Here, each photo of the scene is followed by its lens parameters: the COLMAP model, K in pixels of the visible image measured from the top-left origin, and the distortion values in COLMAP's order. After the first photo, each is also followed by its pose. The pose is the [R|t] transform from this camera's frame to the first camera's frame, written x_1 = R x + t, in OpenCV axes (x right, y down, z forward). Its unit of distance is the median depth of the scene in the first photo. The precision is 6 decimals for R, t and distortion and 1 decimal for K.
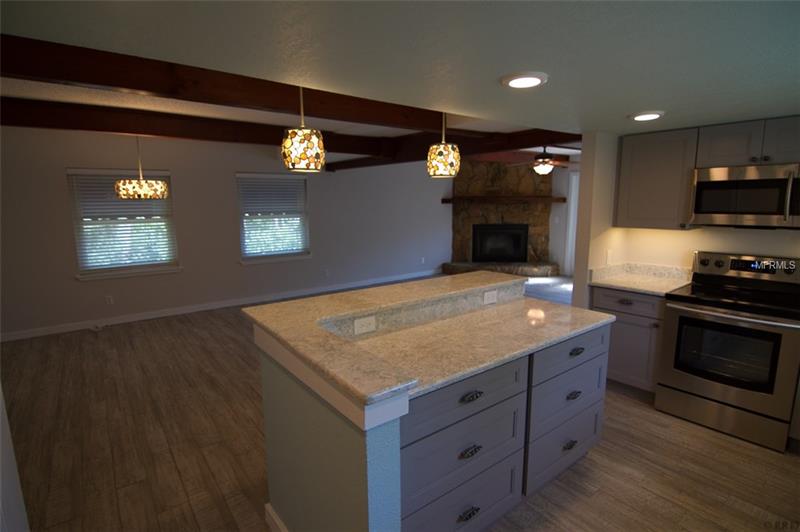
lens RADIAL K [[407.8, 0, 397.0], [0, 407.8, 266.1], [0, 0, 1]] dist [-0.005825, -0.004137]
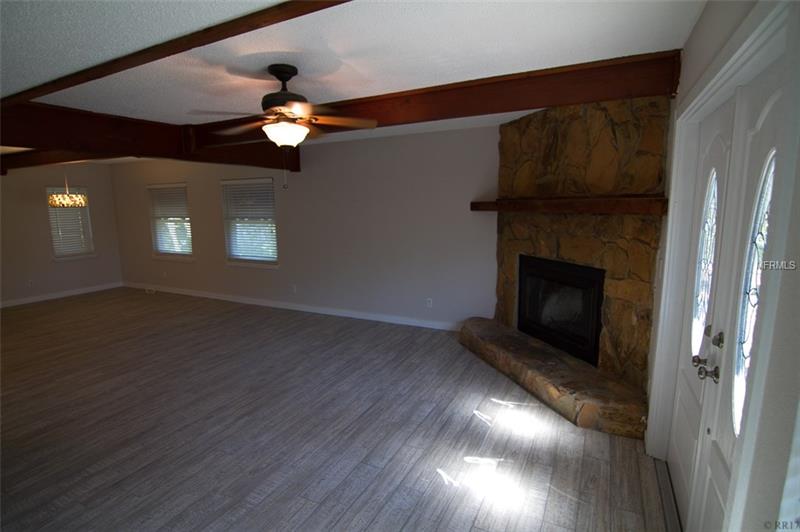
lens RADIAL K [[407.8, 0, 396.1], [0, 407.8, 265.6], [0, 0, 1]] dist [-0.005825, -0.004137]
pose [[0.431974, 0.138777, -0.891145, 0.972321], [-0.134086, 0.986991, 0.088706, -0.195181], [0.891863, 0.081171, 0.444963, 1.129974]]
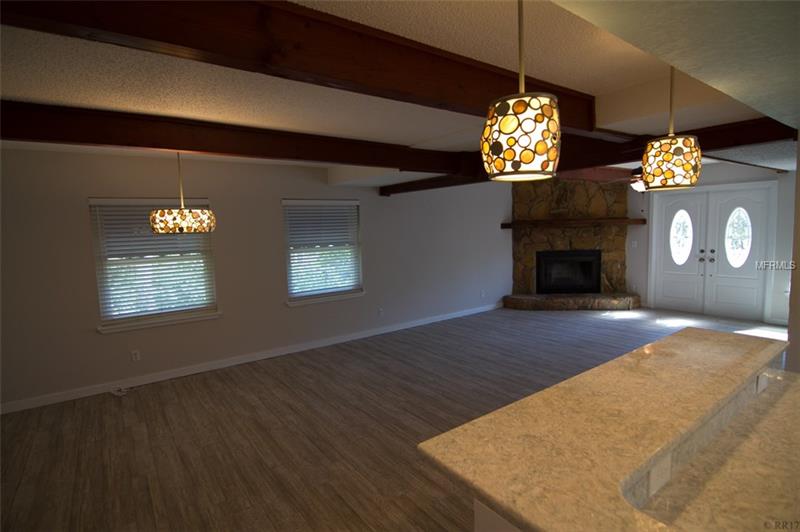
lens RADIAL K [[407.8, 0, 398.0], [0, 407.8, 267.1], [0, 0, 1]] dist [-0.005825, -0.004137]
pose [[0.999329, -0.022239, -0.029117, -0.154562], [0.020428, 0.997925, -0.061068, -0.035260], [0.030414, 0.060432, 0.997709, 0.190093]]
